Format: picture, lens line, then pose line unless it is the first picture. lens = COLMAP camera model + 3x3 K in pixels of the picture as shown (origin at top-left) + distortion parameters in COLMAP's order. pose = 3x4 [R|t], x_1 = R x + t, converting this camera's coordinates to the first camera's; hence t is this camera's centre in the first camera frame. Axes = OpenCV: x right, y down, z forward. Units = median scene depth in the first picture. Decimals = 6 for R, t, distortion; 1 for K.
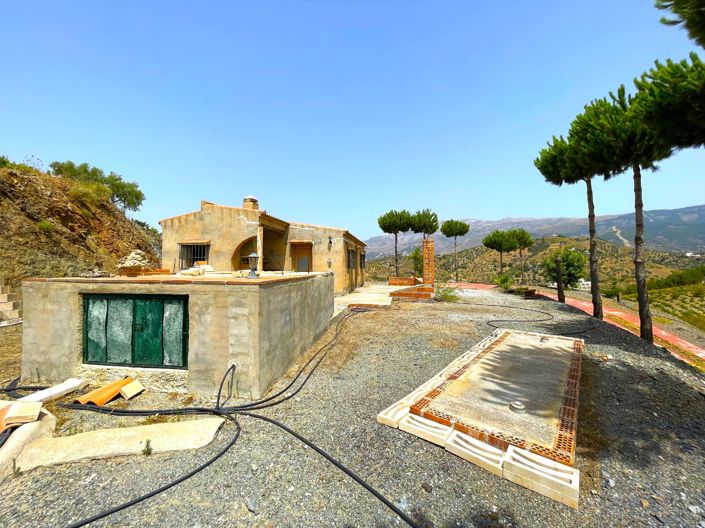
lens RADIAL K [[285.7, 0, 349.9], [0, 285.7, 261.4], [0, 0, 1]] dist [0.003265, -0.000784]
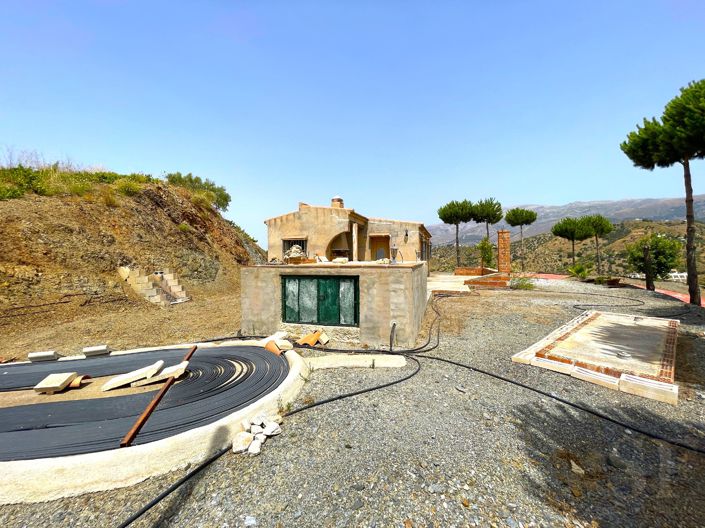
lens RADIAL K [[285.7, 0, 351.0], [0, 285.7, 260.7], [0, 0, 1]] dist [0.003265, -0.000784]
pose [[0.986331, -0.008975, -0.164532, -0.108701], [0.013191, 0.999612, 0.024550, 0.001717], [0.164248, -0.026385, 0.986066, -0.127148]]
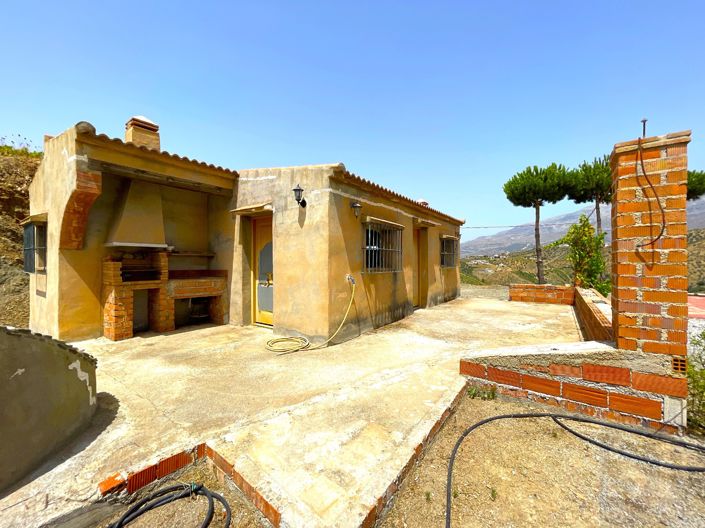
lens RADIAL K [[285.7, 0, 347.4], [0, 285.7, 265.0], [0, 0, 1]] dist [0.003265, -0.000784]
pose [[0.899941, 0.003102, -0.436000, 0.170954], [0.012628, 0.999370, 0.033173, 0.004816], [0.435828, -0.035360, 0.899335, 0.737037]]
